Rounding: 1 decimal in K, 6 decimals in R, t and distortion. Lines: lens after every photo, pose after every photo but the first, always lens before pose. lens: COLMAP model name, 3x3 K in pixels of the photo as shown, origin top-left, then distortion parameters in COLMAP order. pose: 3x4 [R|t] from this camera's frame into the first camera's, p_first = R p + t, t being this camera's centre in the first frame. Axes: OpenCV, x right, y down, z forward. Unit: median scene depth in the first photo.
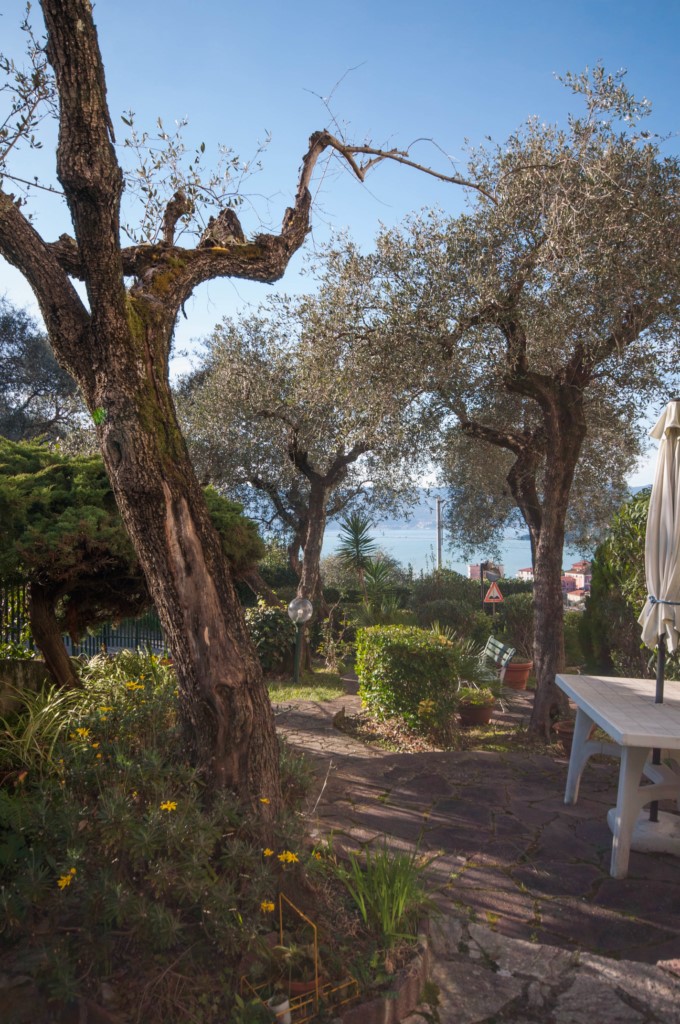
lens RADIAL K [[729.7, 0, 341.4], [0, 729.7, 513.8], [0, 0, 1]] dist [0.000110, 0.000078]
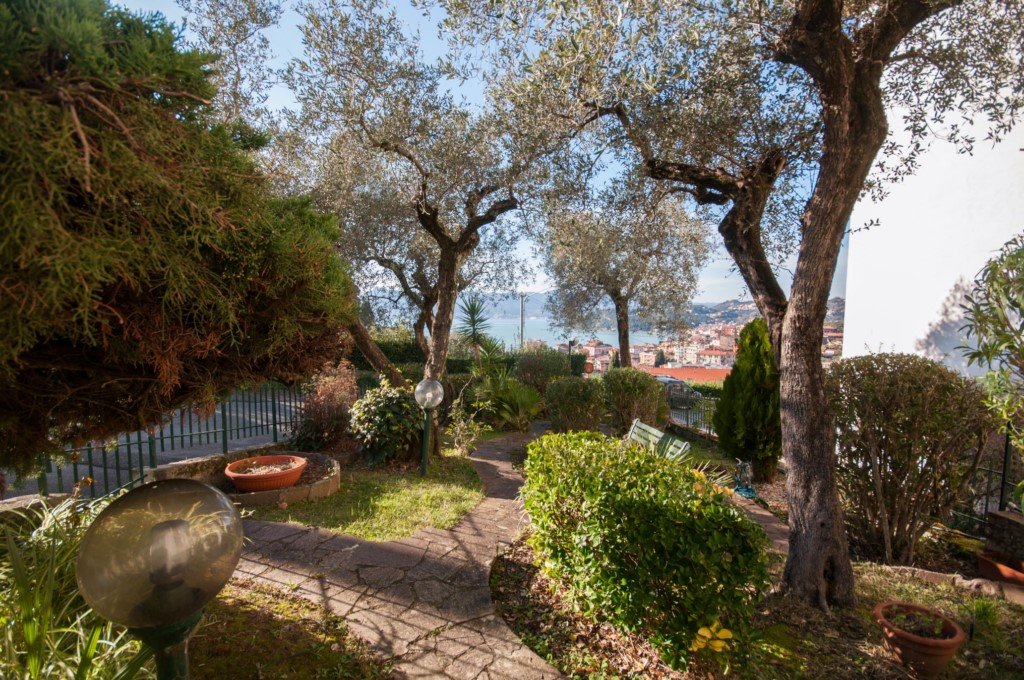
lens RADIAL K [[467.2, 0, 509.9], [0, 467.2, 343.1], [0, 0, 1]] dist [0.004279, -0.007654]
pose [[0.991122, 0.006888, 0.132778, -0.032916], [-0.016874, 0.997099, 0.074227, 0.027983], [-0.131882, -0.075809, 0.988362, 0.414204]]
